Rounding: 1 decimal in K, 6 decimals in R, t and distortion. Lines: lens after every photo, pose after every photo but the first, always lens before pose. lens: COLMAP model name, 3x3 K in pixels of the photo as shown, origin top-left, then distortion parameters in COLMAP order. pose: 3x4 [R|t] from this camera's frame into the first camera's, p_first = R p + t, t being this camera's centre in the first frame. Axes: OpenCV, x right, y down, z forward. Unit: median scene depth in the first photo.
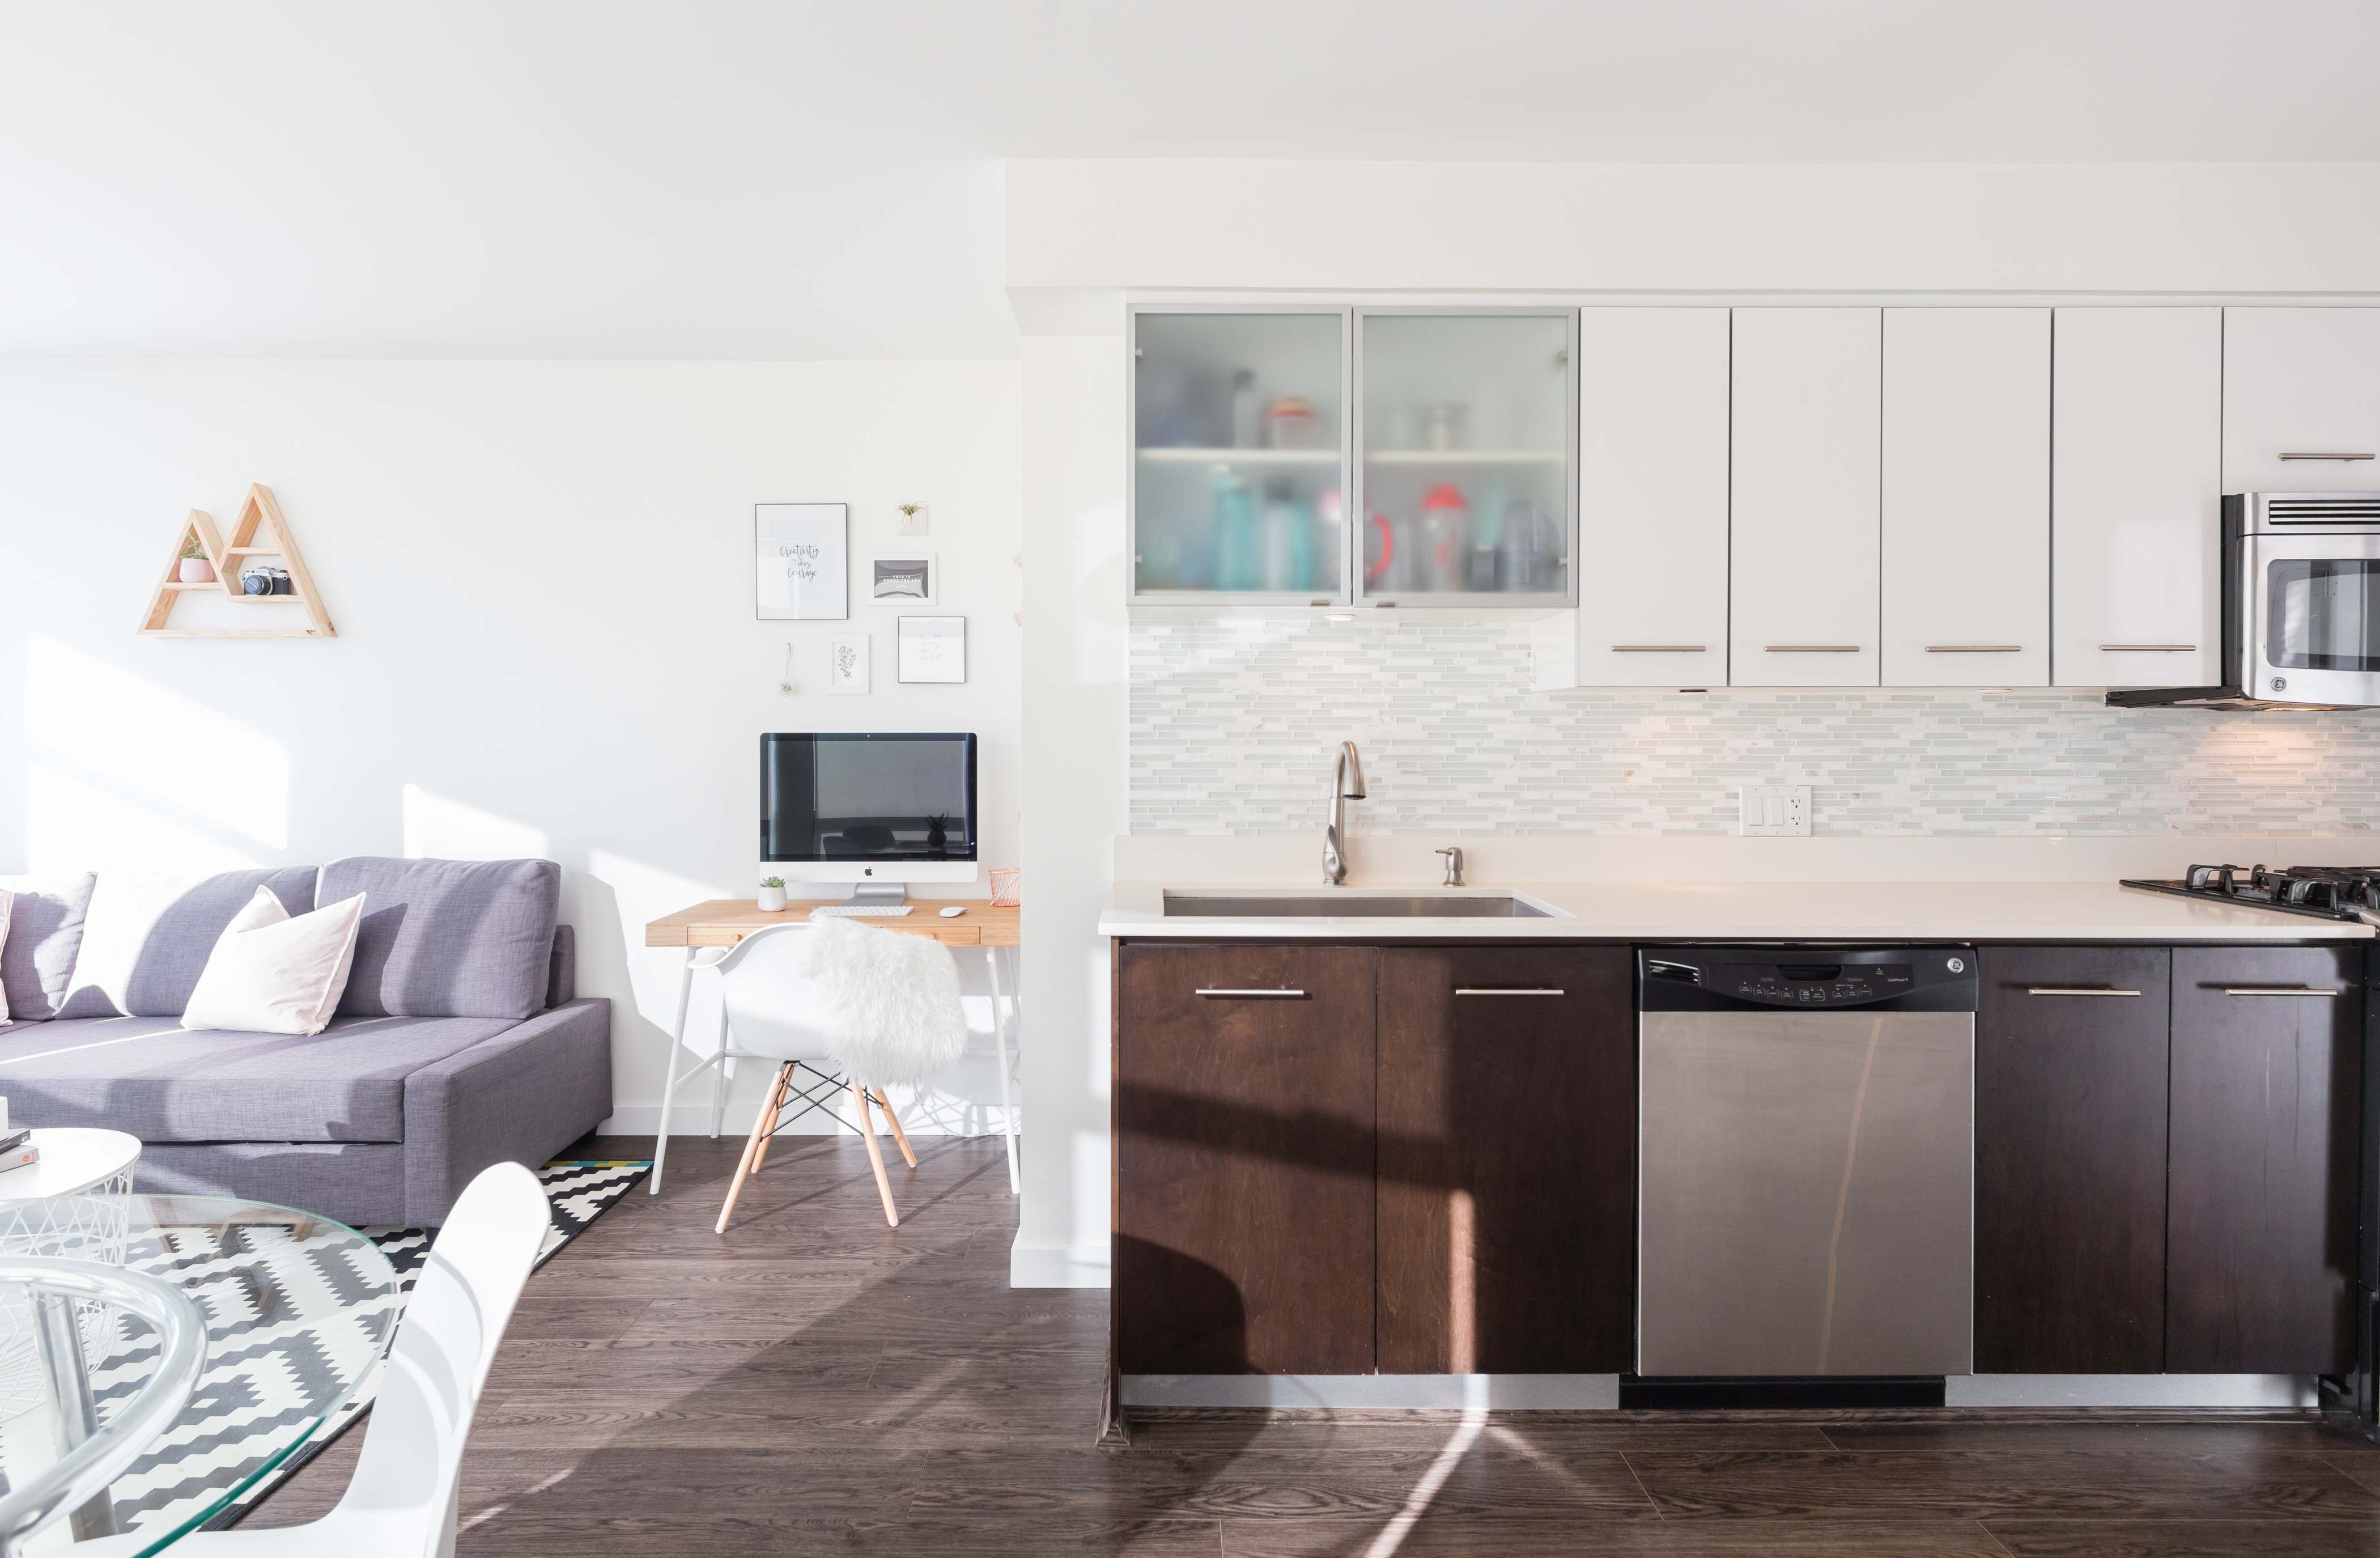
lens RADIAL K [[1256.0, 0, 1164.8], [0, 1256.0, 744.2], [0, 0, 1]] dist [-0.000545, 0.000595]
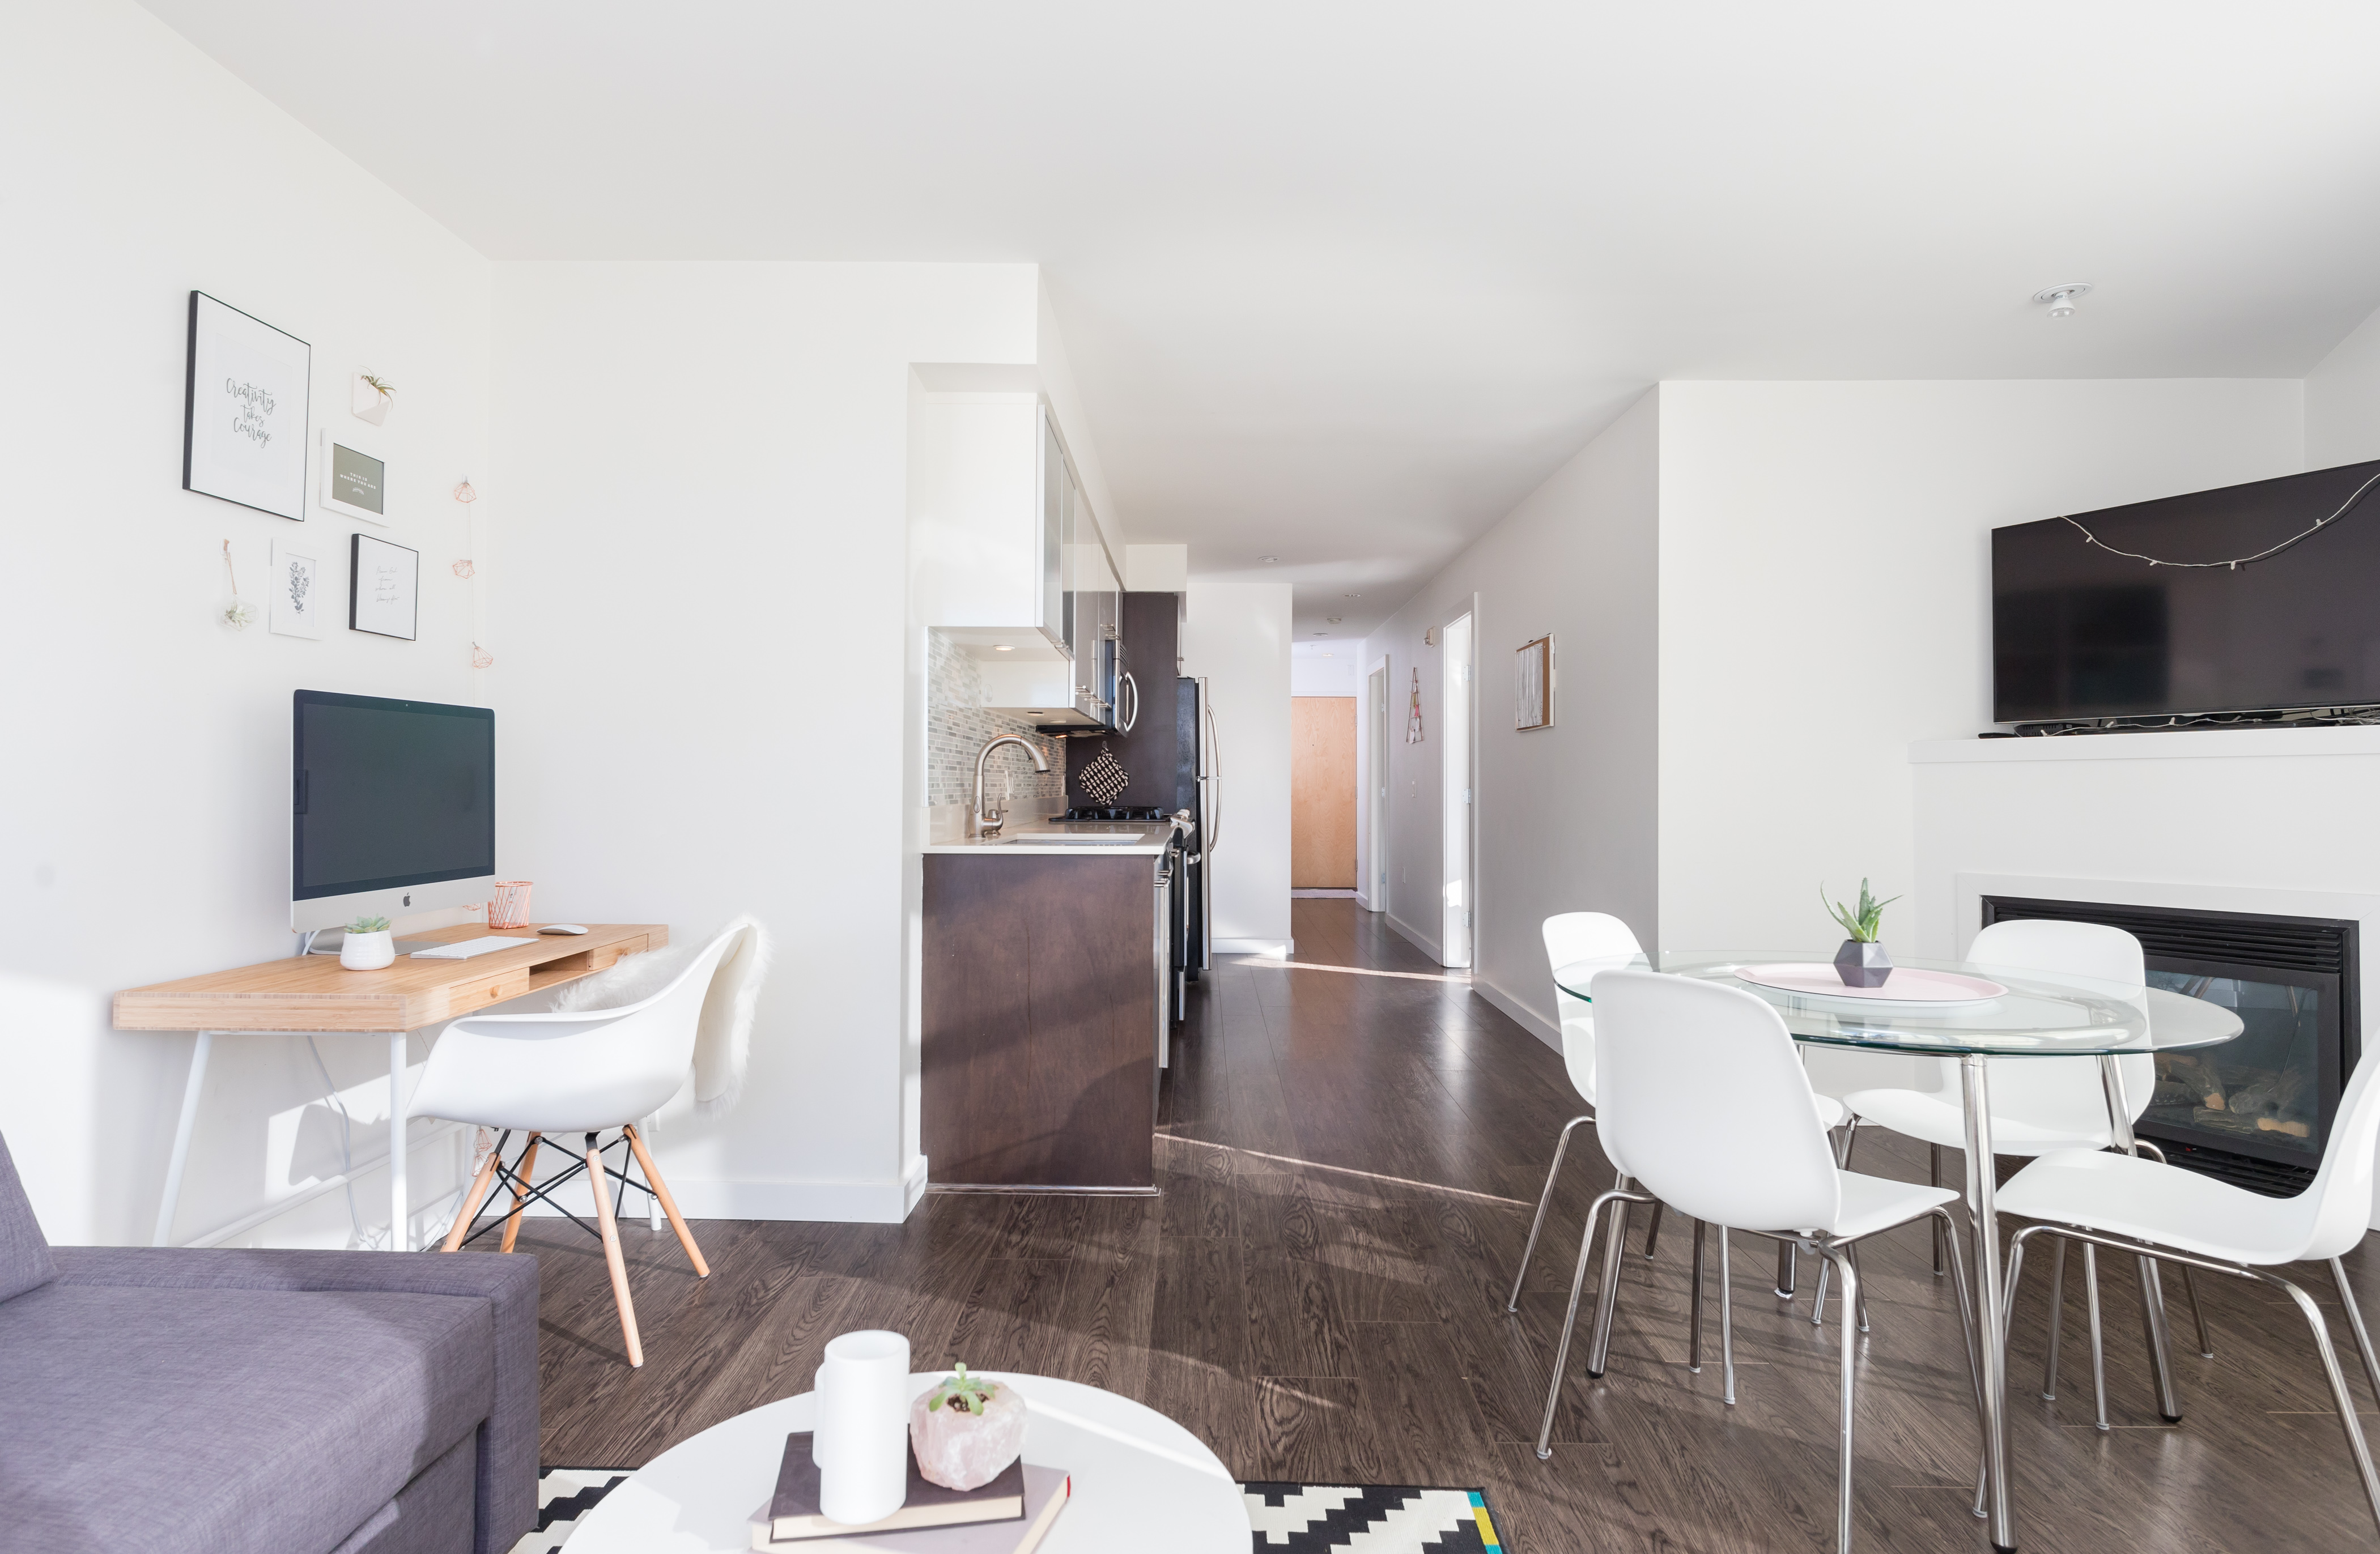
lens RADIAL K [[1257.5, 0, 1186.2], [0, 1257.5, 756.6], [0, 0, 1]] dist [0.001323, 0.000302]
pose [[0.015301, 0.020938, 0.999664, -1.218462], [0.004565, 0.999769, -0.021010, 0.050734], [-0.999873, 0.004885, 0.015202, 0.734297]]
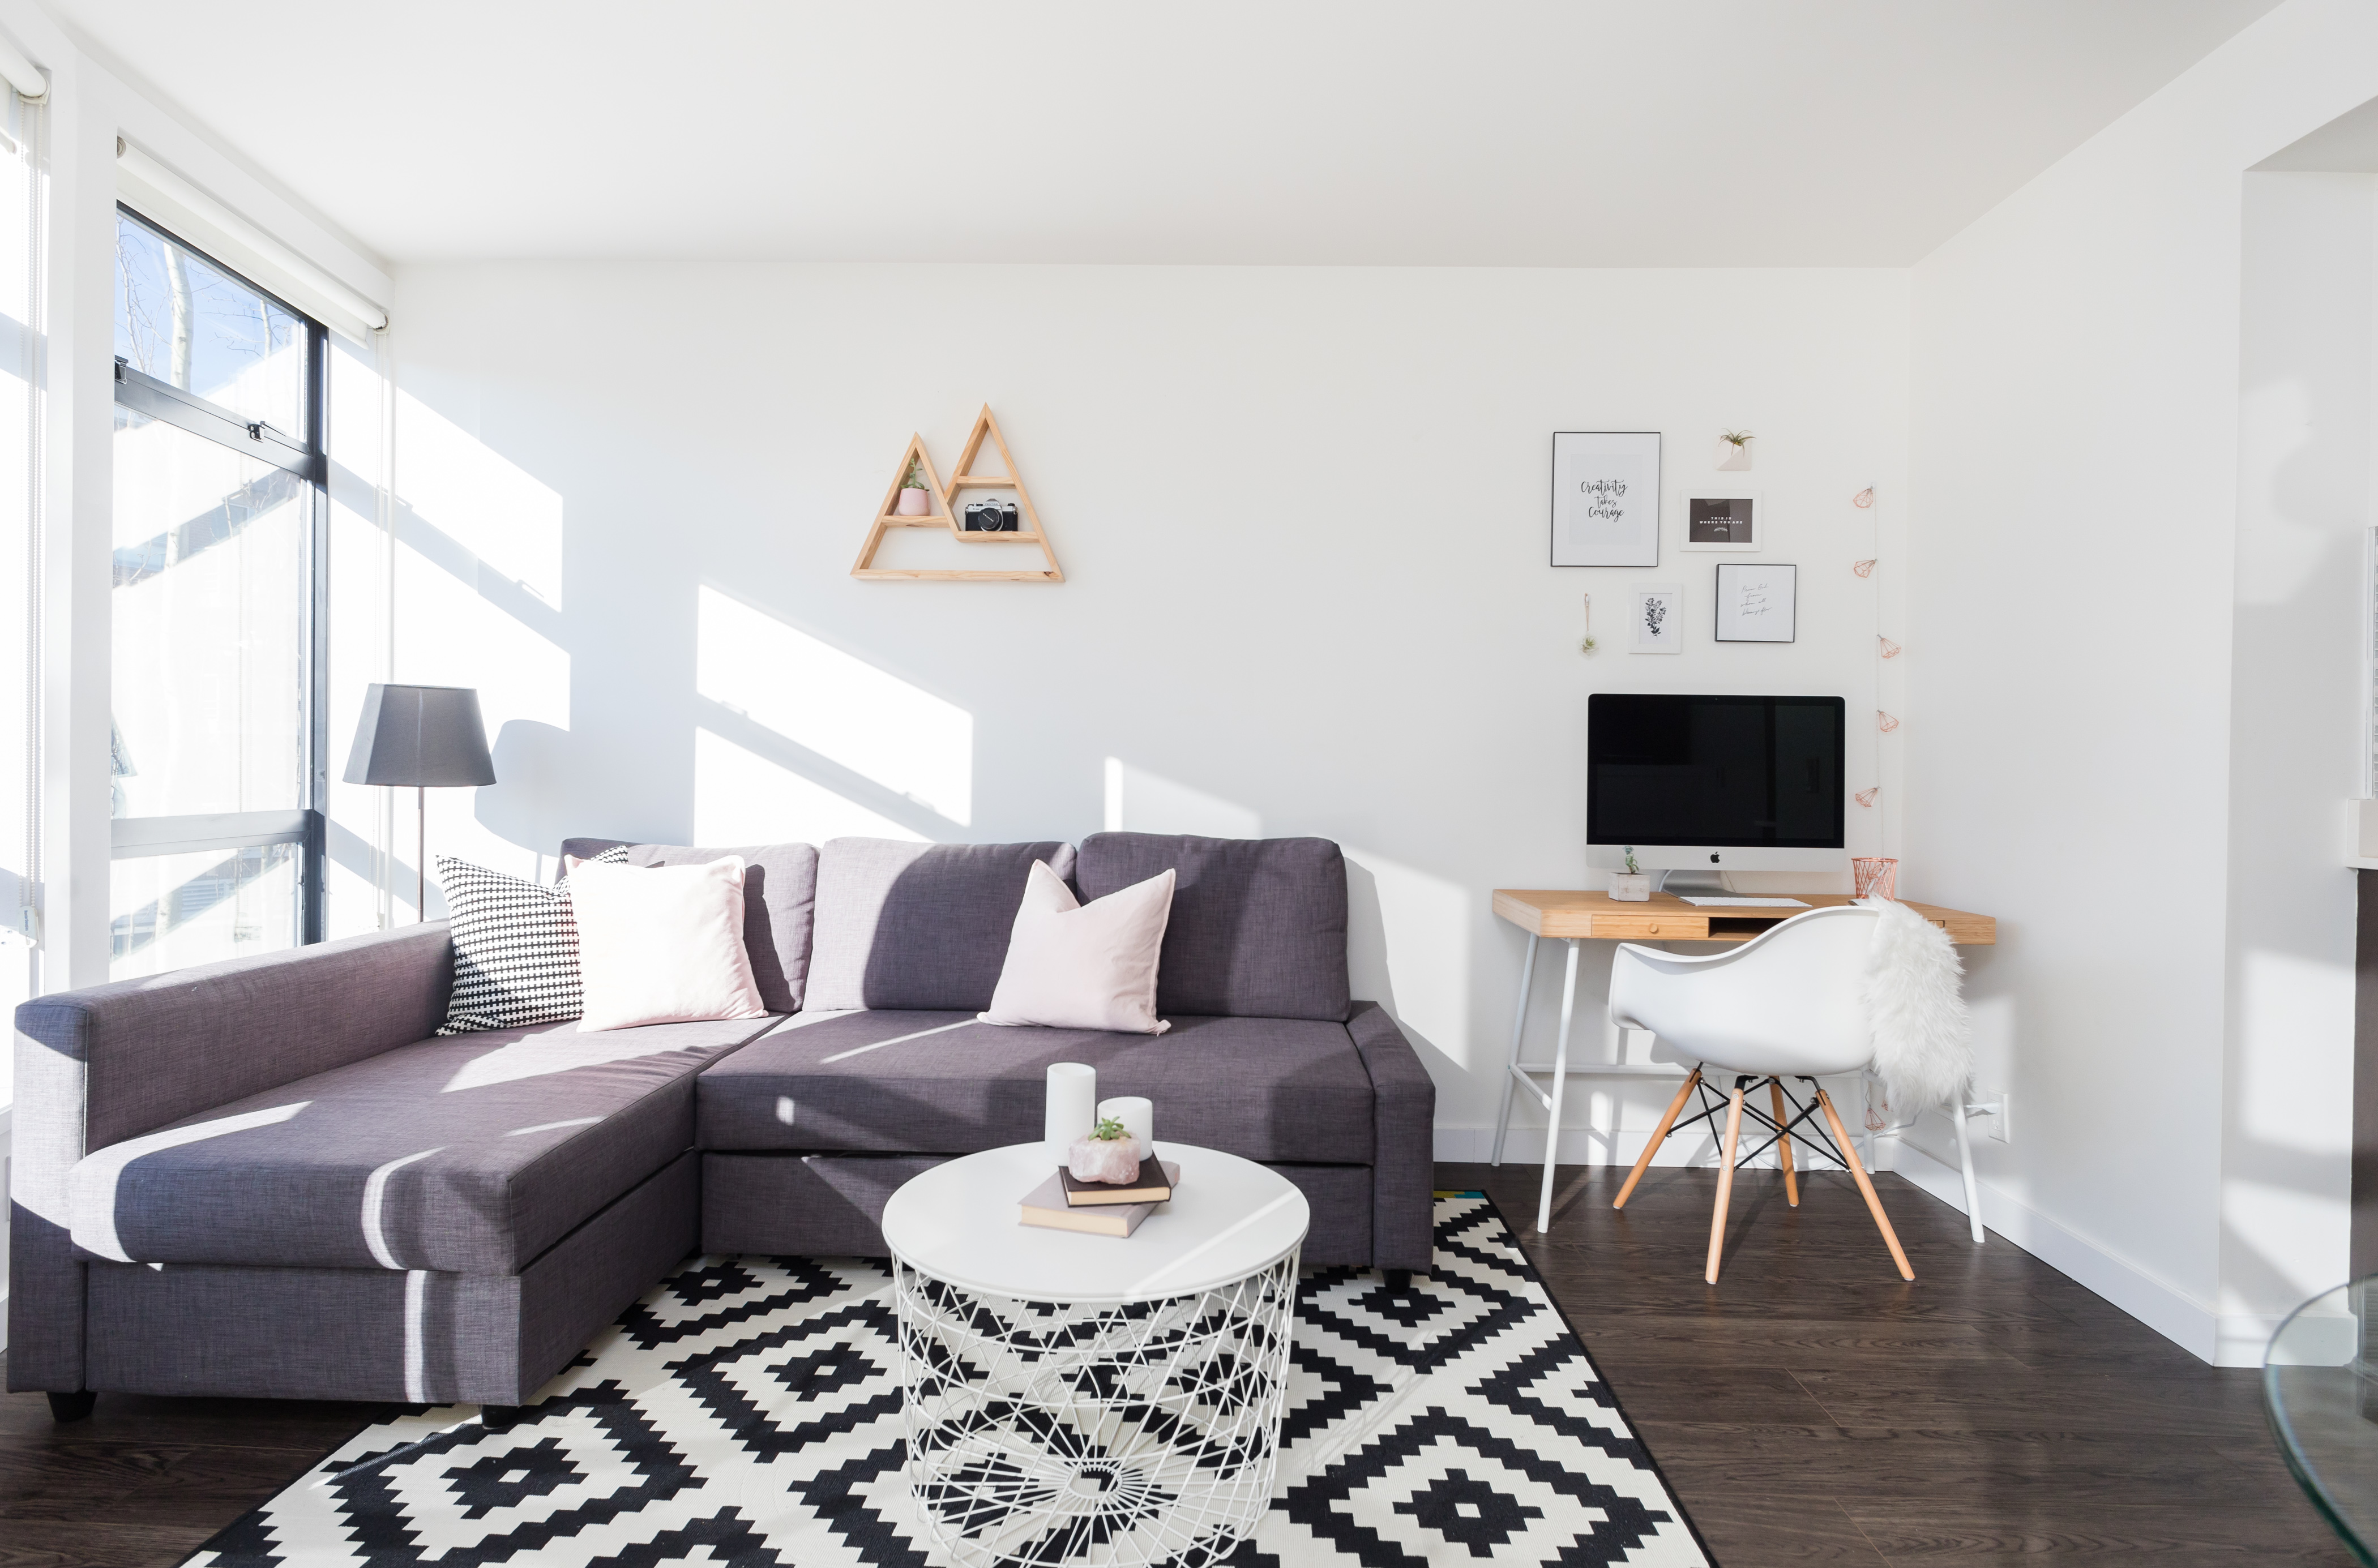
lens RADIAL K [[1241.0, 0, 1183.8], [0, 1241.0, 769.5], [0, 0, 1]] dist [0.003908, 0.000983]
pose [[0.999578, 0.014278, -0.025291, -0.758310], [-0.014463, 0.999870, -0.007146, 0.069302], [0.025186, 0.007509, 0.999655, 0.192025]]
